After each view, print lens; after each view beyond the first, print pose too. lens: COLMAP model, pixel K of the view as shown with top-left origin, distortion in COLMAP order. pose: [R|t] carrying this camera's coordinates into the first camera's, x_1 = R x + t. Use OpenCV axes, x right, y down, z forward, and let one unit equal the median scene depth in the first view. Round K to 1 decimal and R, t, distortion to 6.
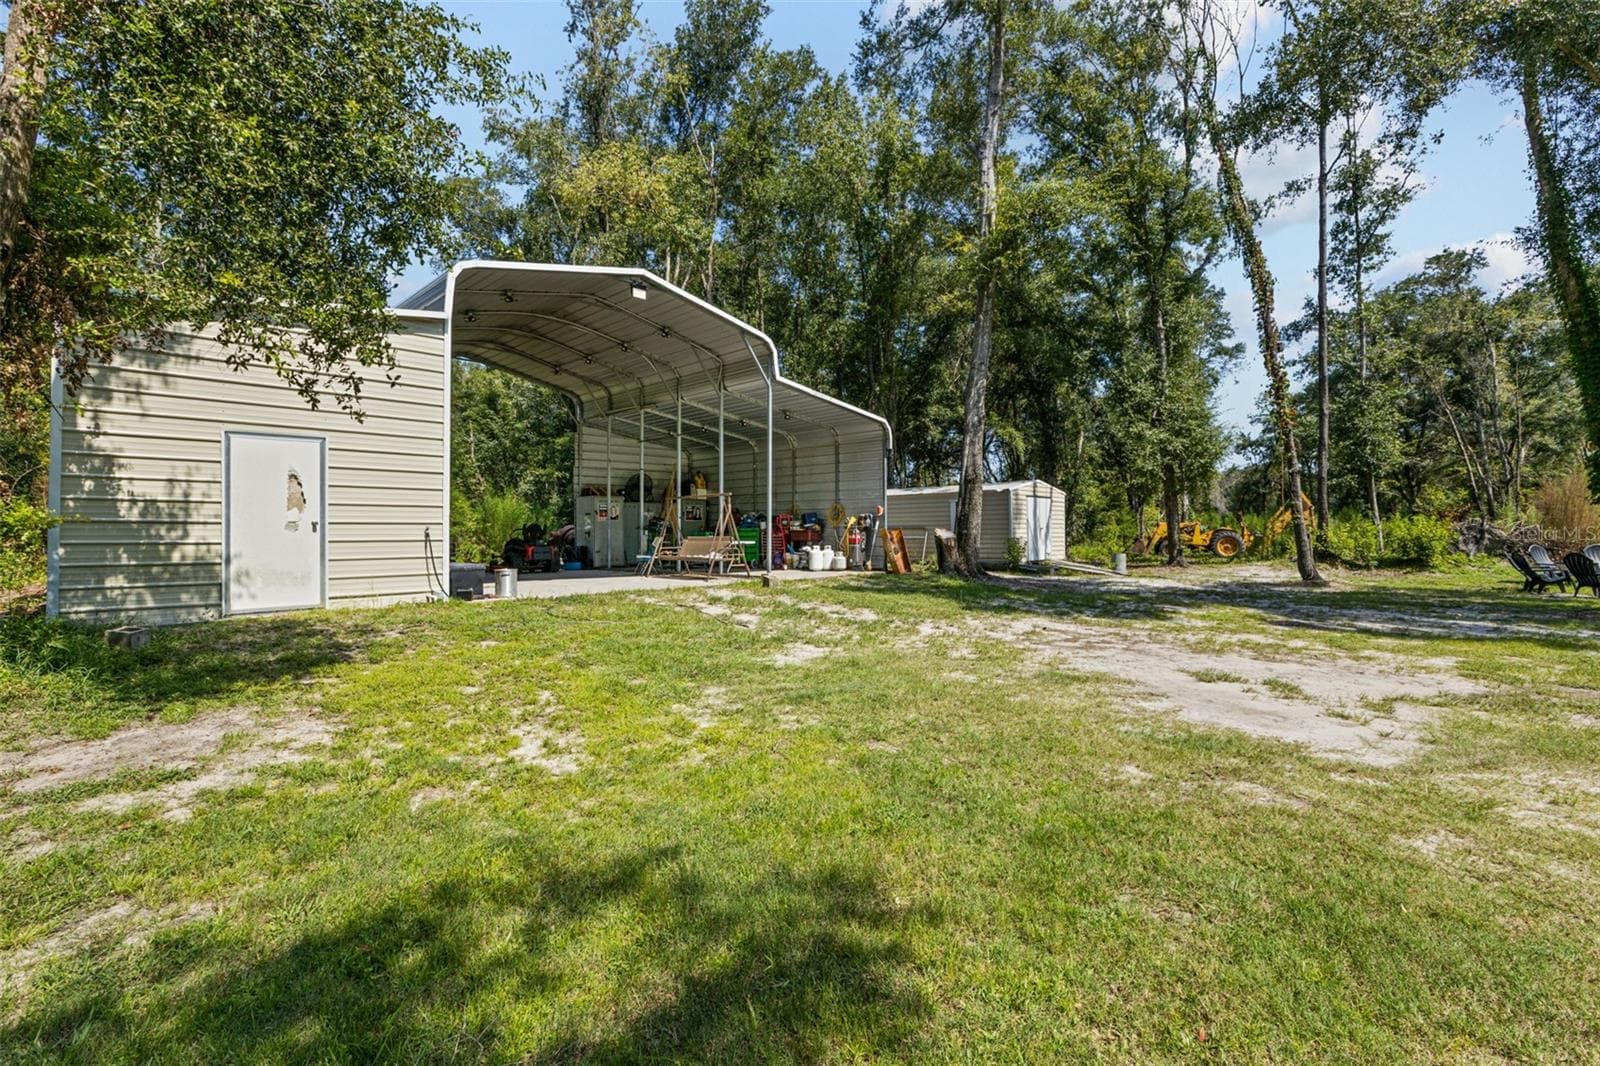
lens RADIAL K [[703.9, 0, 797.7], [0, 703.9, 529.1], [0, 0, 1]] dist [0.006831, -0.001426]
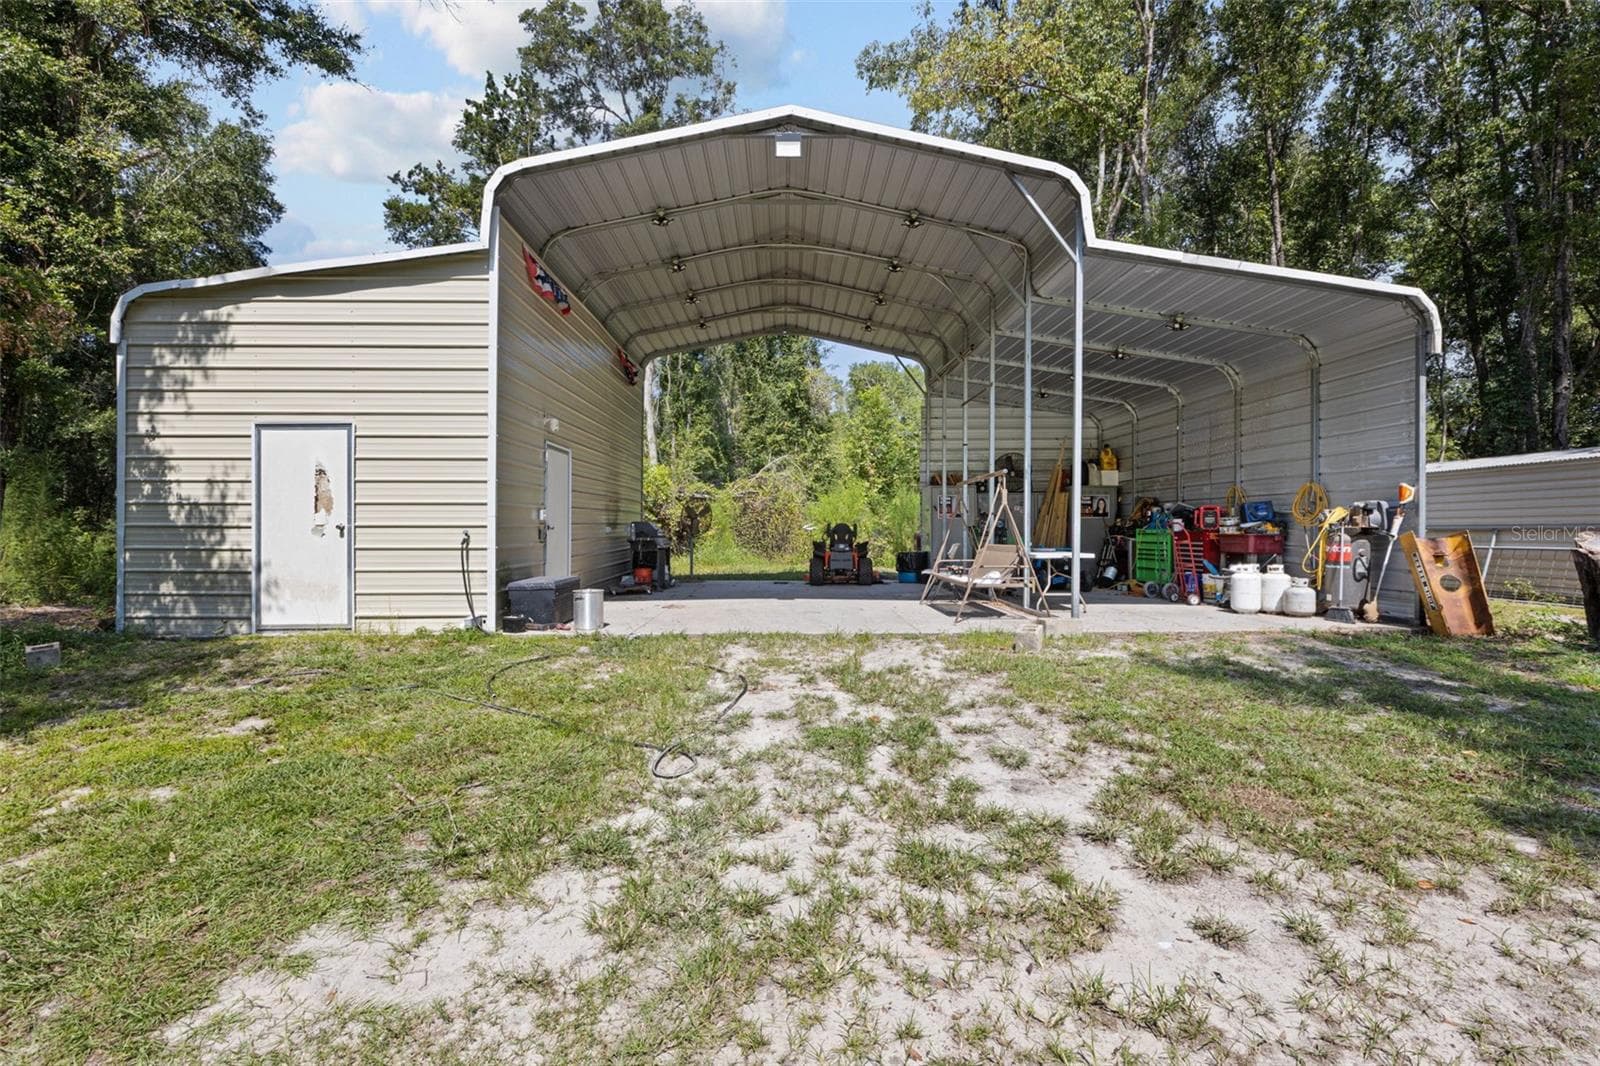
lens RADIAL K [[703.9, 0, 805.7], [0, 703.9, 535.2], [0, 0, 1]] dist [0.006831, -0.001426]
pose [[0.727818, 0.009251, -0.685708, 0.316124], [-0.000241, 0.999912, 0.013235, -0.010395], [0.685770, -0.009467, 0.727757, 0.849204]]
